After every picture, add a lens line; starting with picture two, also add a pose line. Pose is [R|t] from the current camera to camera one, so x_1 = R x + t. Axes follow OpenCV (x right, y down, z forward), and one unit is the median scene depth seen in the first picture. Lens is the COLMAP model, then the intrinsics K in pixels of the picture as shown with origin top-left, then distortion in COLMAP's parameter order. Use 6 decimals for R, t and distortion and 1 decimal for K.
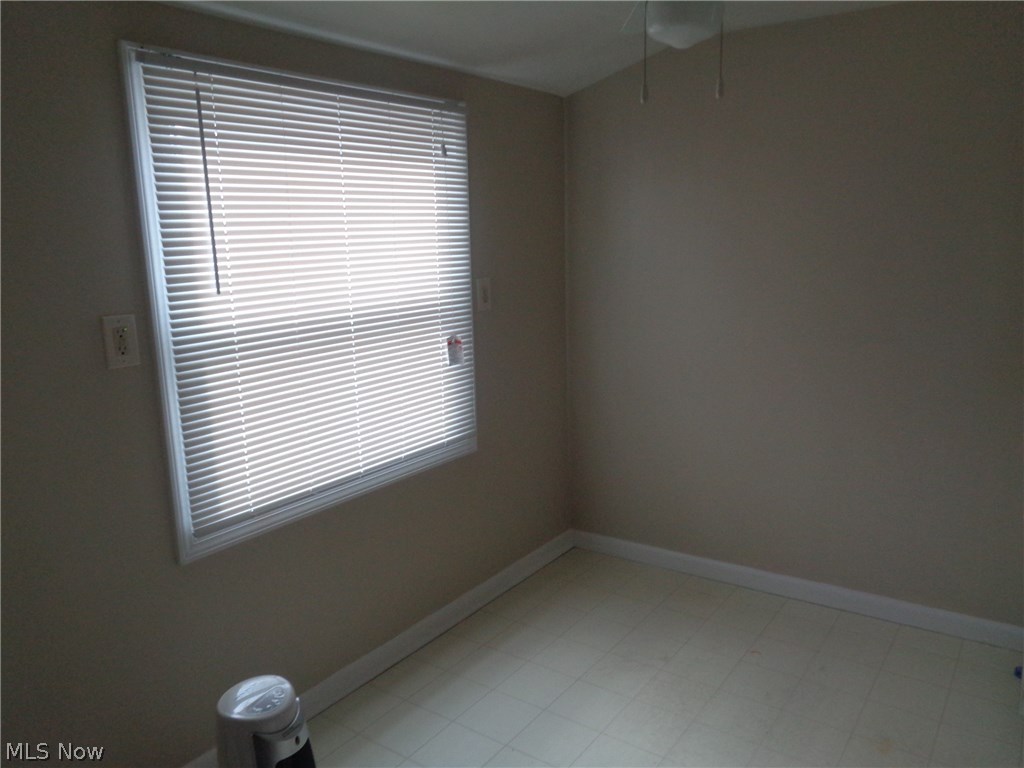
lens RADIAL K [[771.7, 0, 512.0], [0, 771.7, 384.0], [0, 0, 1]] dist [0.006155, 0.011222]
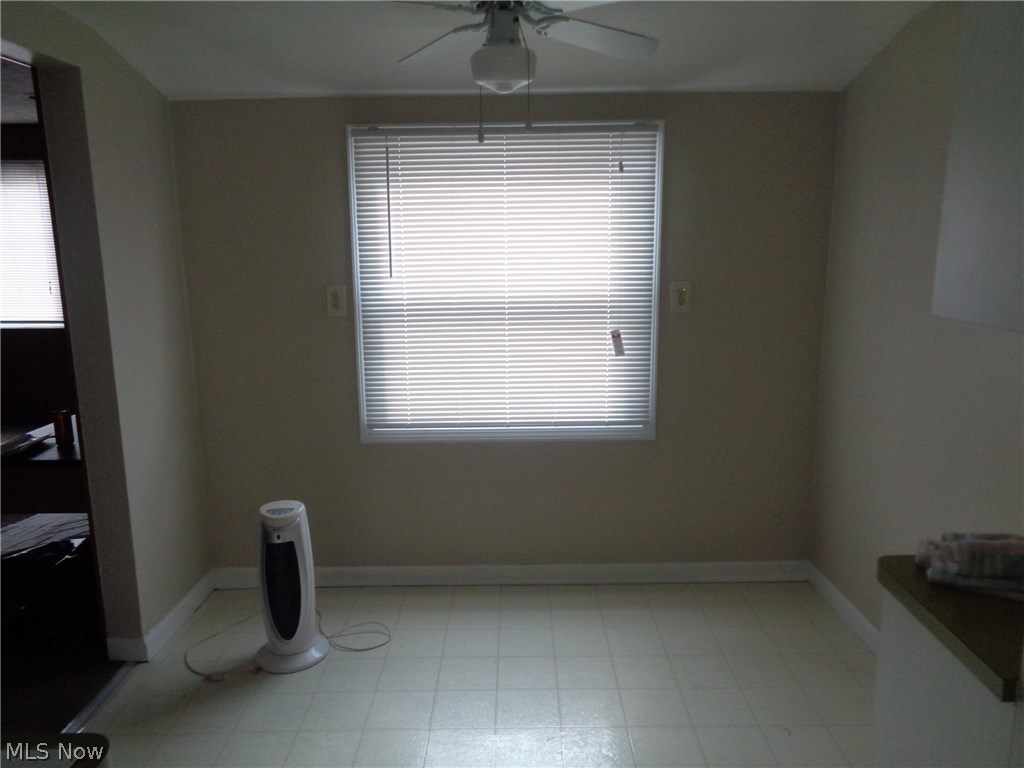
lens RADIAL K [[771.7, 0, 512.0], [0, 771.7, 384.0], [0, 0, 1]] dist [0.006155, 0.011222]
pose [[0.581030, 0.181297, -0.793433, 0.813161], [-0.161651, 0.981159, 0.105814, -0.086540], [0.797667, 0.066778, 0.599389, 0.219784]]
